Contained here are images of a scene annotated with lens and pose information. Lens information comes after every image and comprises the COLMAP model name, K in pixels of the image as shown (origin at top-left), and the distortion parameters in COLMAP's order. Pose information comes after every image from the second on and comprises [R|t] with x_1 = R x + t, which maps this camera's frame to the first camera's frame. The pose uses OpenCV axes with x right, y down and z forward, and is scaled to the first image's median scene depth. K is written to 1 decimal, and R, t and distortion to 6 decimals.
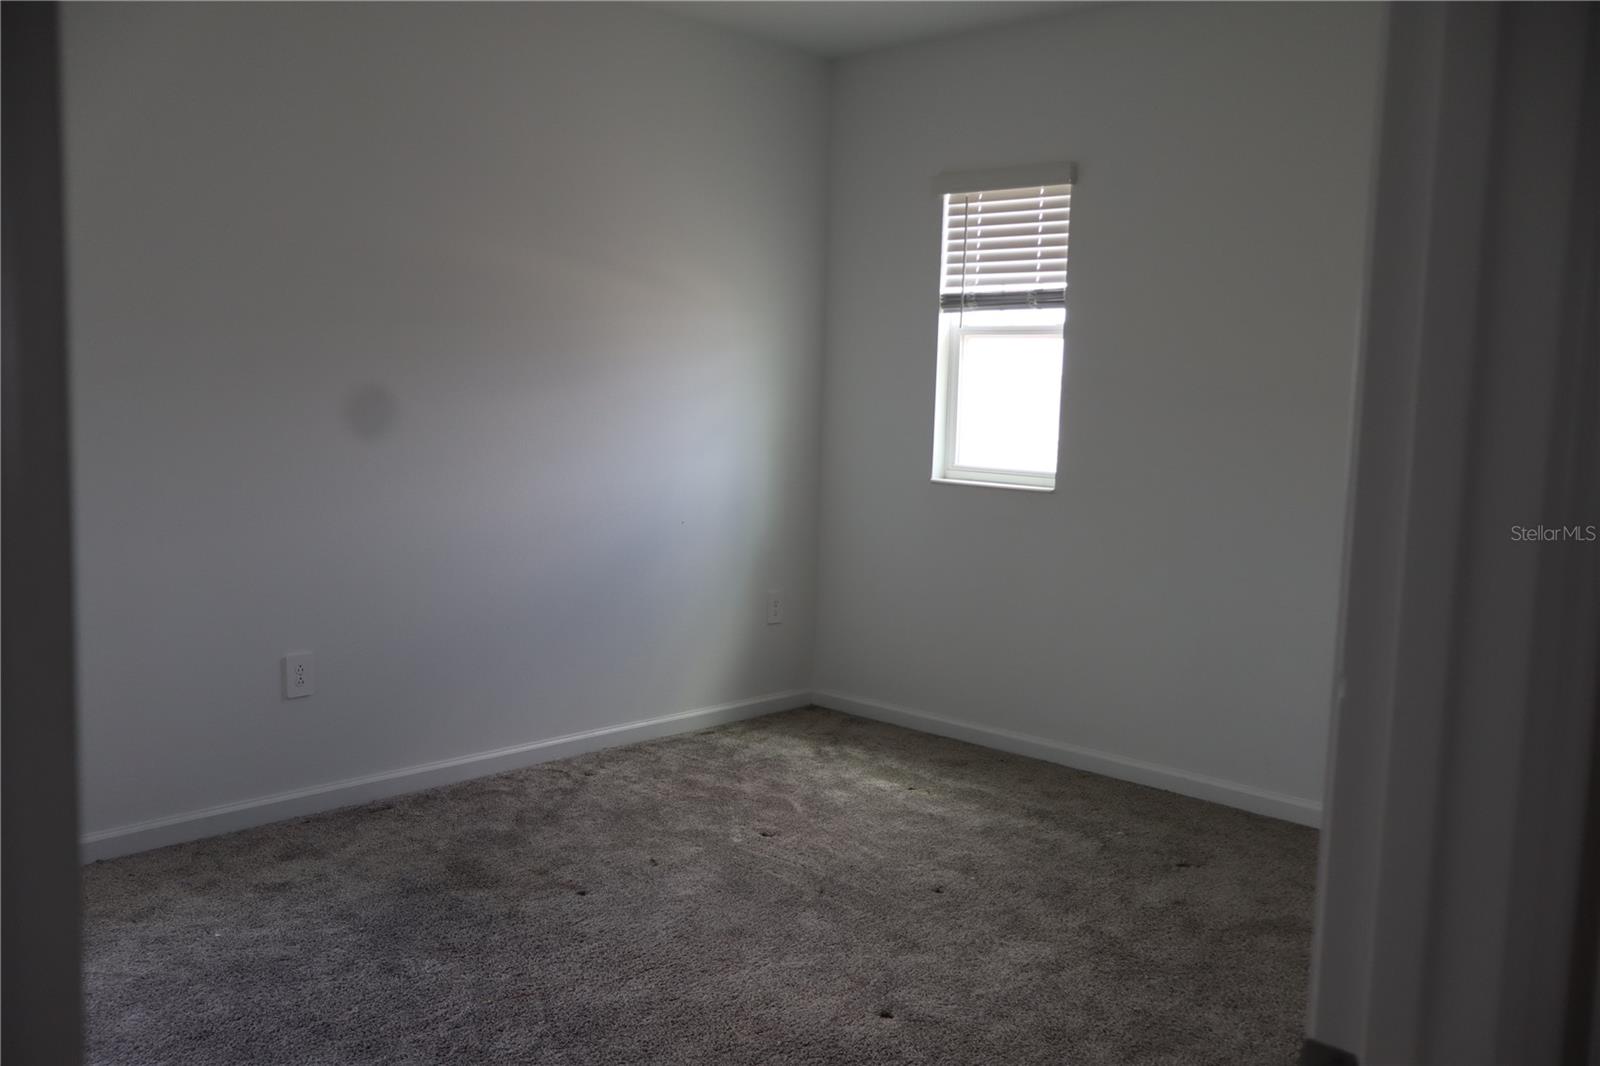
lens RADIAL K [[1411.6, 0, 800.5], [0, 1411.6, 533.6], [0, 0, 1]] dist [0.001362, -0.025655]
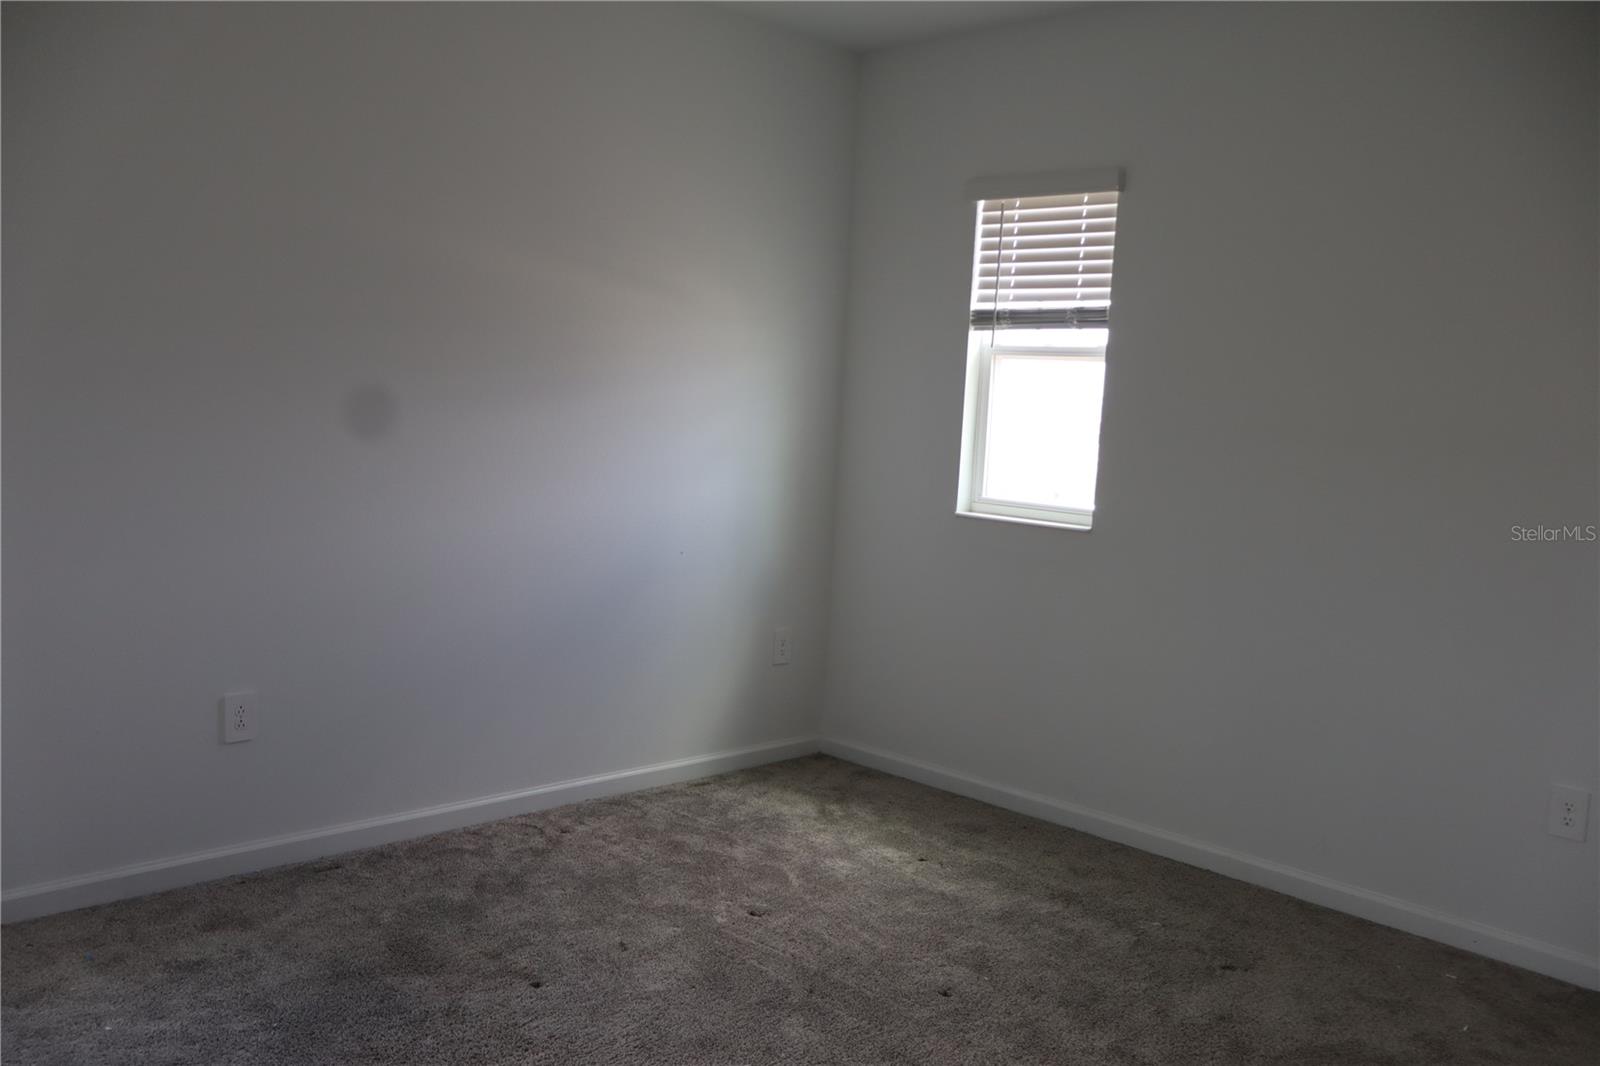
lens RADIAL K [[1411.6, 0, 796.2], [0, 1411.6, 535.6], [0, 0, 1]] dist [0.001362, -0.025655]
pose [[0.999282, 0.027026, -0.026547, 0.018867], [-0.027240, 0.999599, -0.007750, -0.017833], [0.026327, 0.008467, 0.999618, 0.112564]]
